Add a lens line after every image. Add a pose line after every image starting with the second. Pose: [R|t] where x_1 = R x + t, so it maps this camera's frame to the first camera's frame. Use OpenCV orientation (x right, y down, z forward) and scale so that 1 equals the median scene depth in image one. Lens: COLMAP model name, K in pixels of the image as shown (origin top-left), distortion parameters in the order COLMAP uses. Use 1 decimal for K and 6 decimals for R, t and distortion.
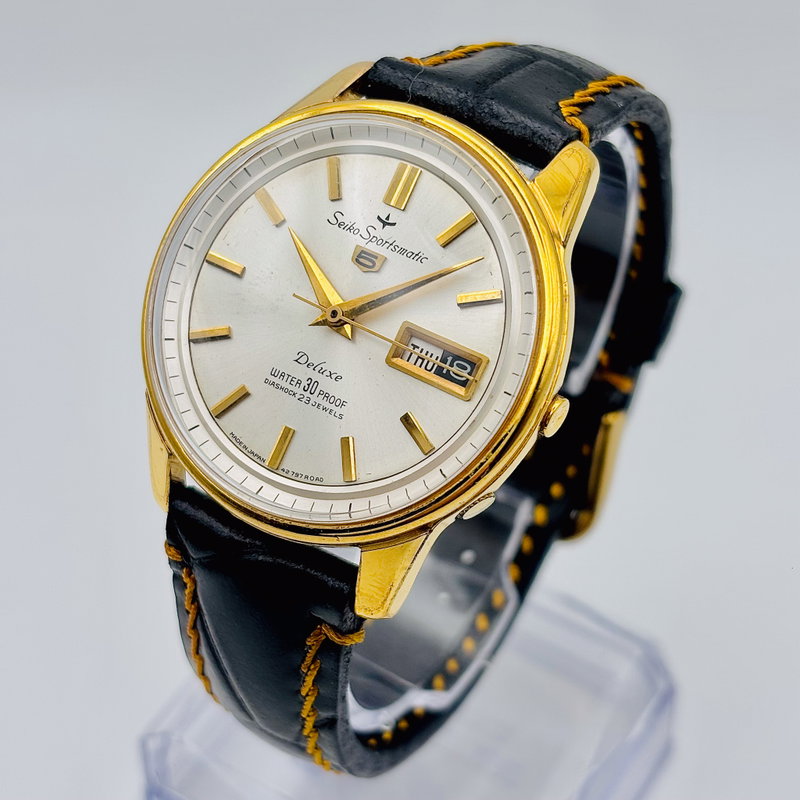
lens RADIAL K [[1712.5, 0, 398.7], [0, 1712.5, 392.6], [0, 0, 1]] dist [0.522697, 0.000000]
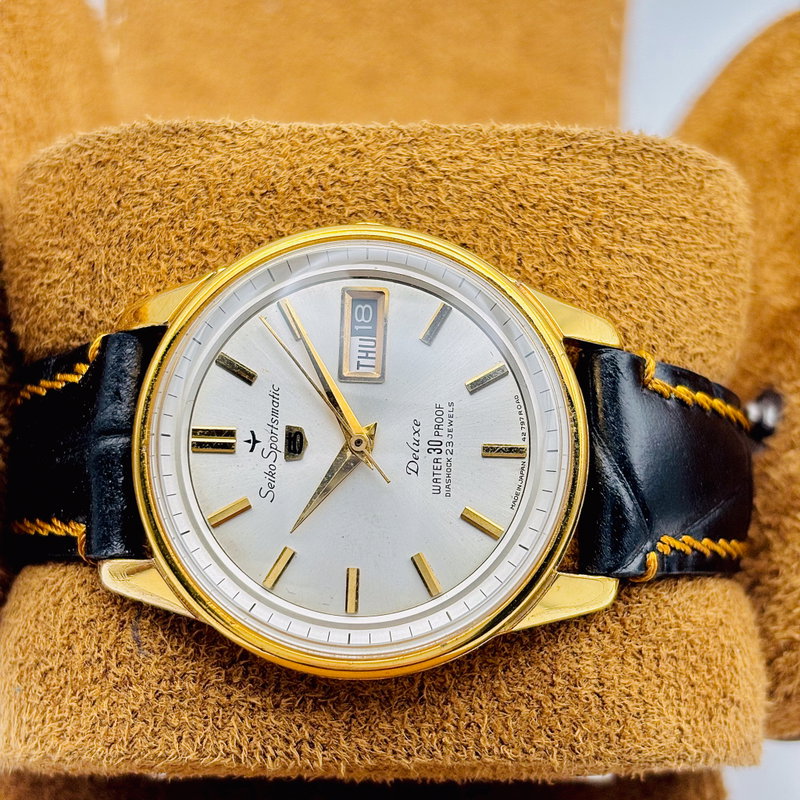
lens RADIAL K [[1712.5, 0, 396.9], [0, 1712.5, 415.8], [0, 0, 1]] dist [0.522697, 0.000000]
pose [[-0.382469, -0.805662, 0.452355, -0.472632], [0.923967, -0.334413, 0.185616, -0.200265], [0.001730, 0.488954, 0.872308, 0.127944]]
